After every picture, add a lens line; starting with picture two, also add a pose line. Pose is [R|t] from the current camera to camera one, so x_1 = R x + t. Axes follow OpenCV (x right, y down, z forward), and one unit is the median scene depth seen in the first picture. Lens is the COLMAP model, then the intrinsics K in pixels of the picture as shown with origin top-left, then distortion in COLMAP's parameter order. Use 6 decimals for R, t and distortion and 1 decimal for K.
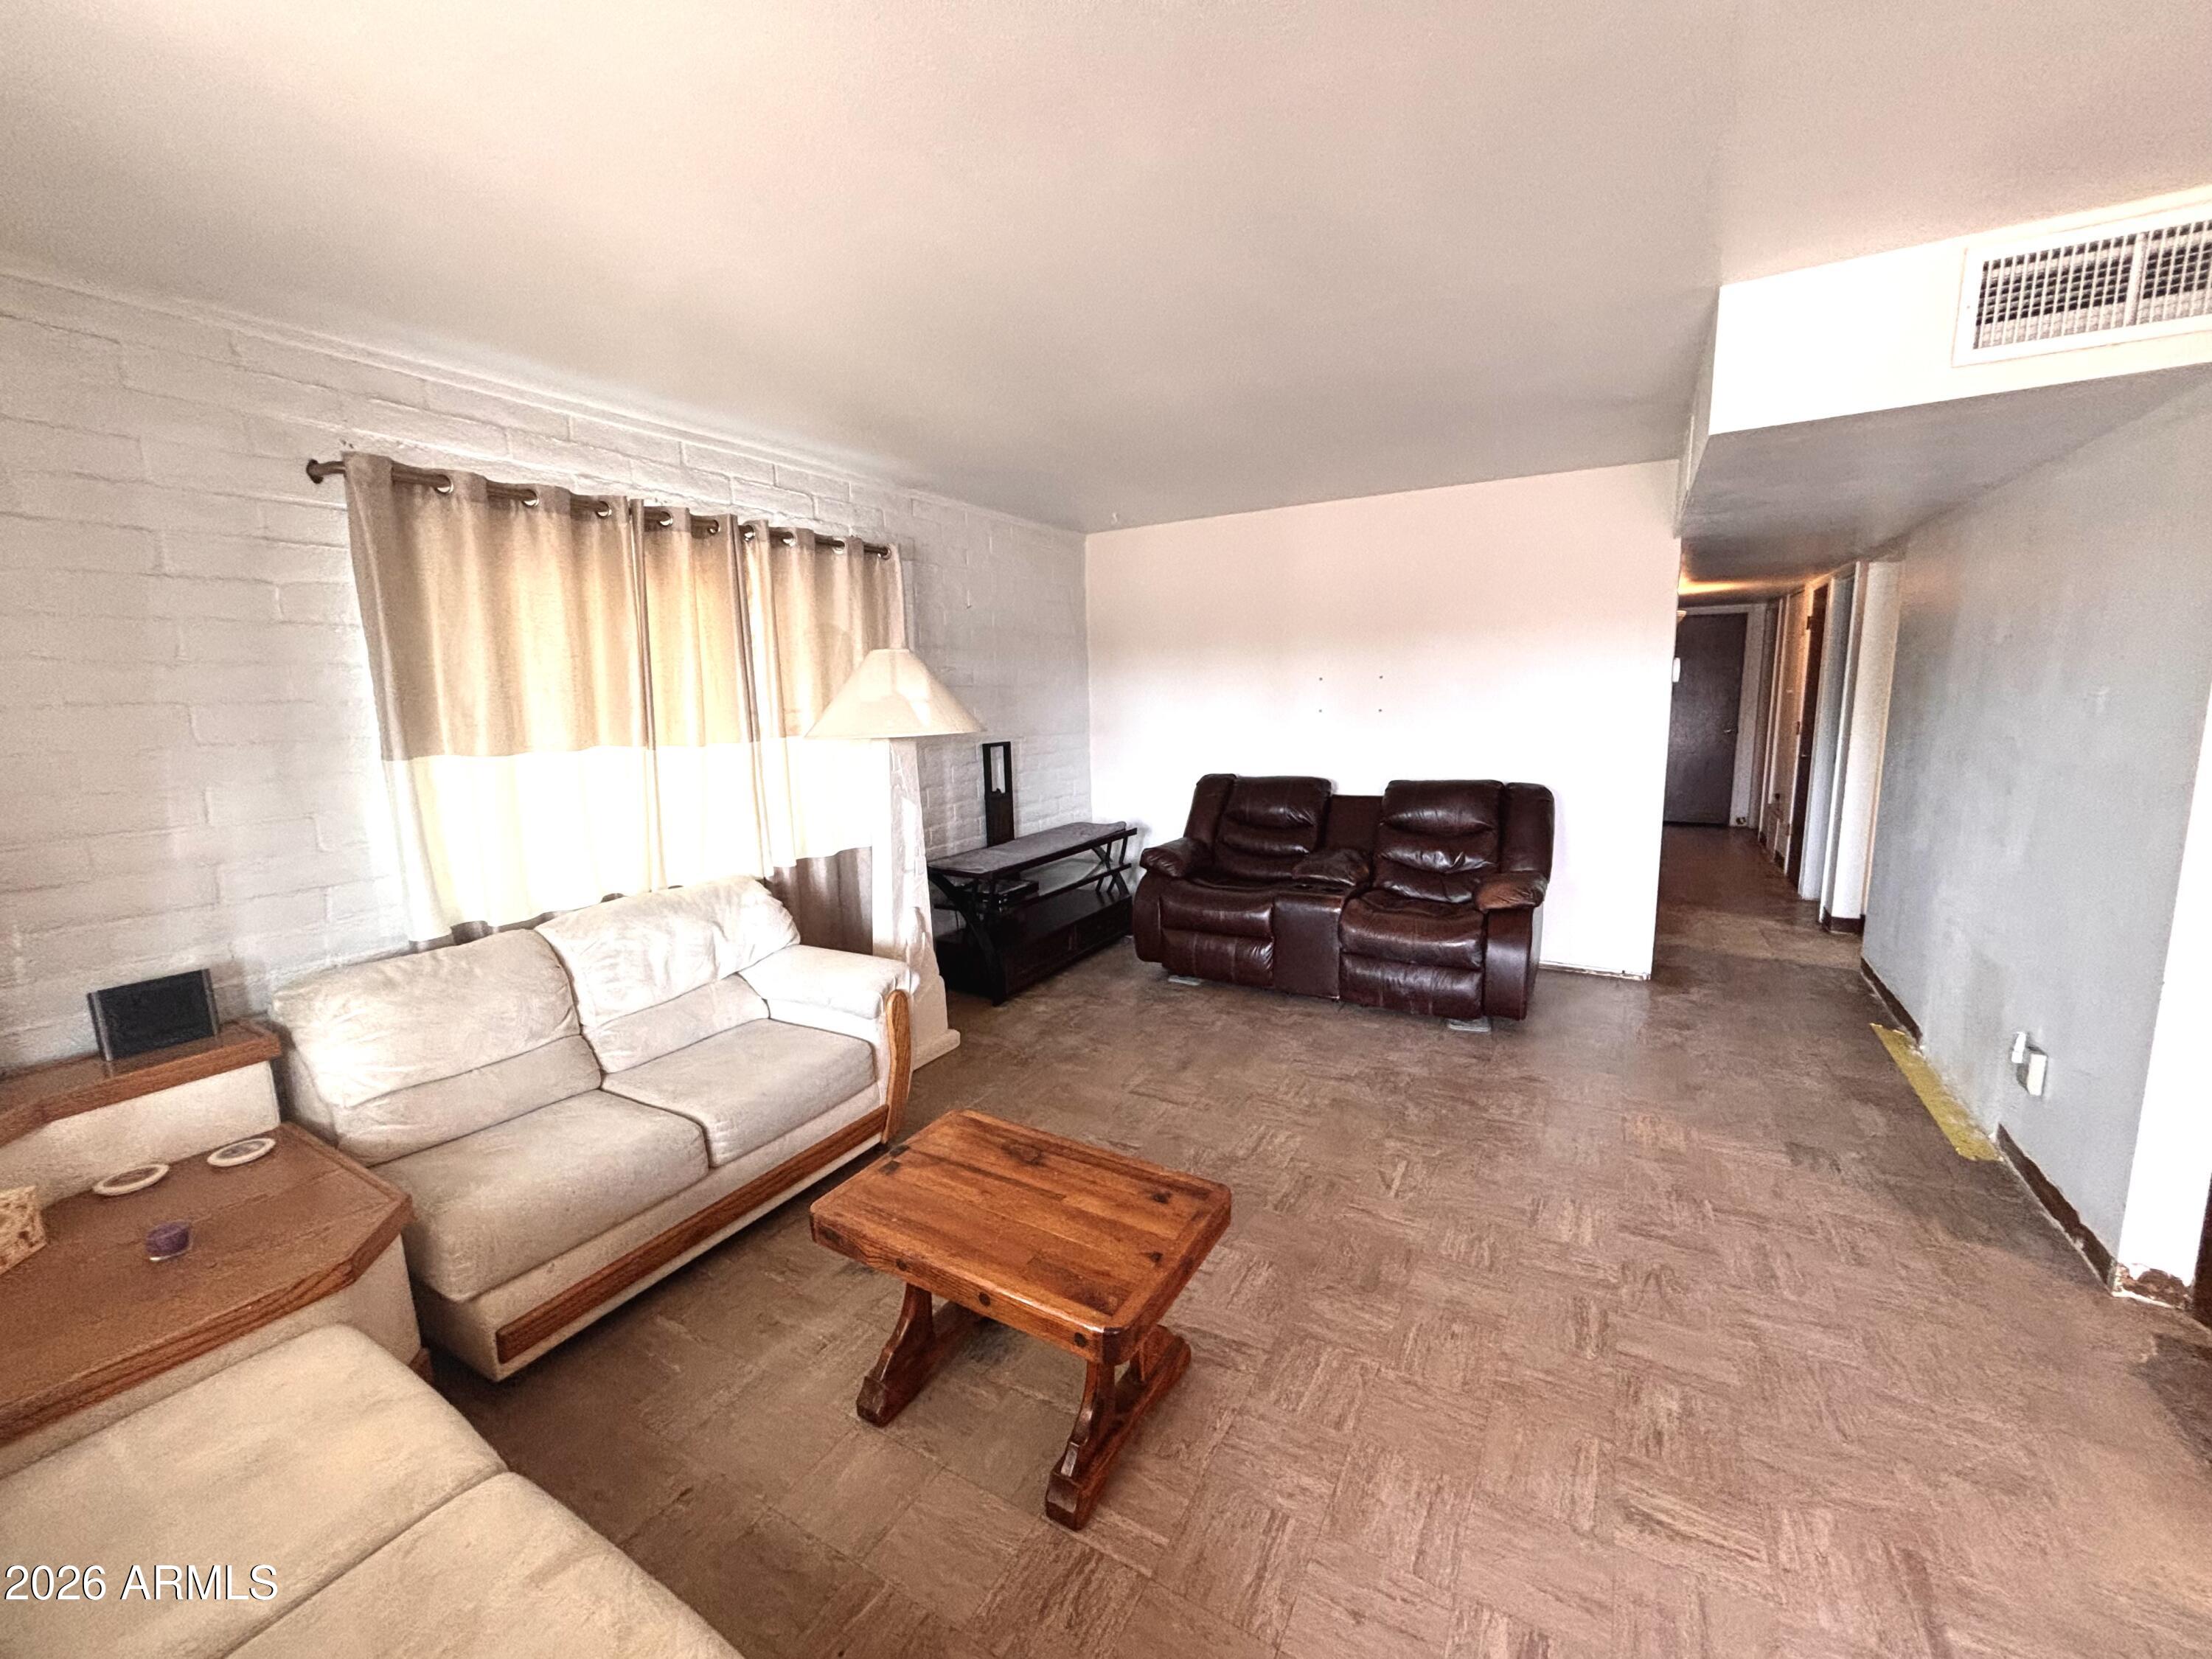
lens RADIAL K [[884.8, 0, 1106.0], [0, 884.8, 829.5], [0, 0, 1]] dist [-0.003864, -0.000609]
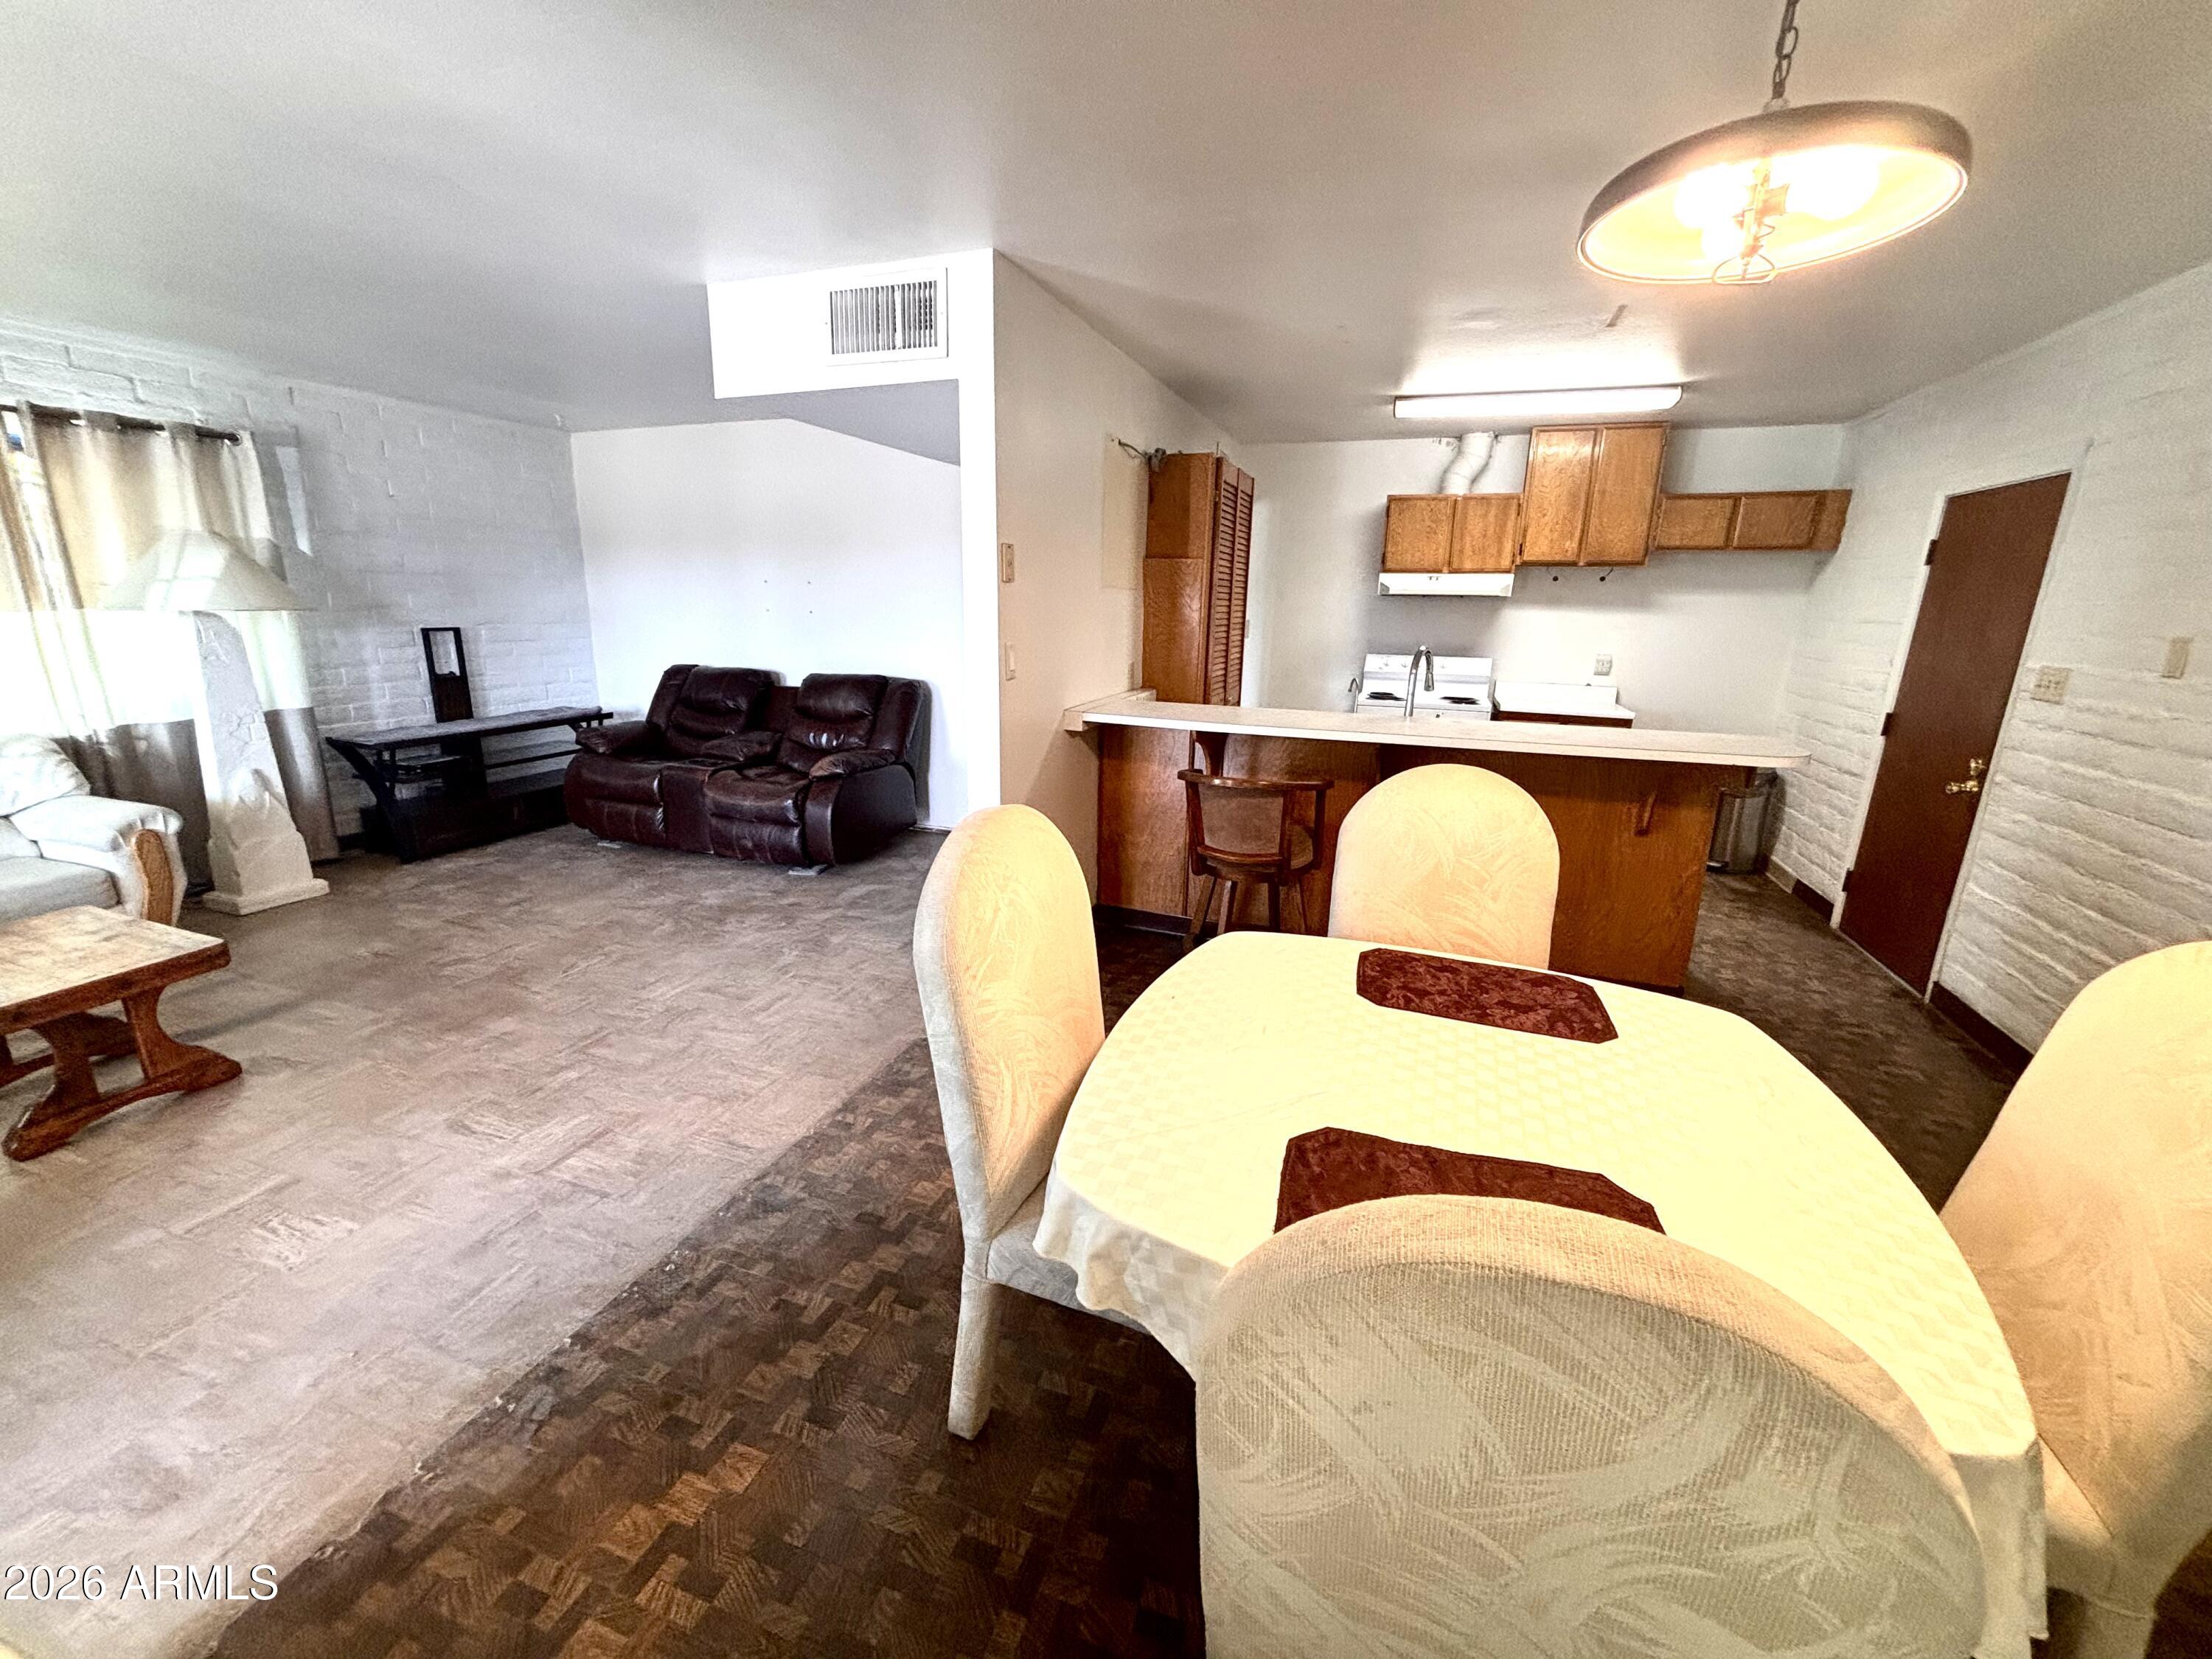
lens RADIAL K [[884.8, 0, 1106.0], [0, 884.8, 829.5], [0, 0, 1]] dist [-0.003864, -0.000609]
pose [[0.981935, -0.003534, 0.189187, 0.586445], [-0.015392, 0.995020, 0.098476, 0.034629], [-0.188593, -0.099609, 0.976991, -0.281995]]
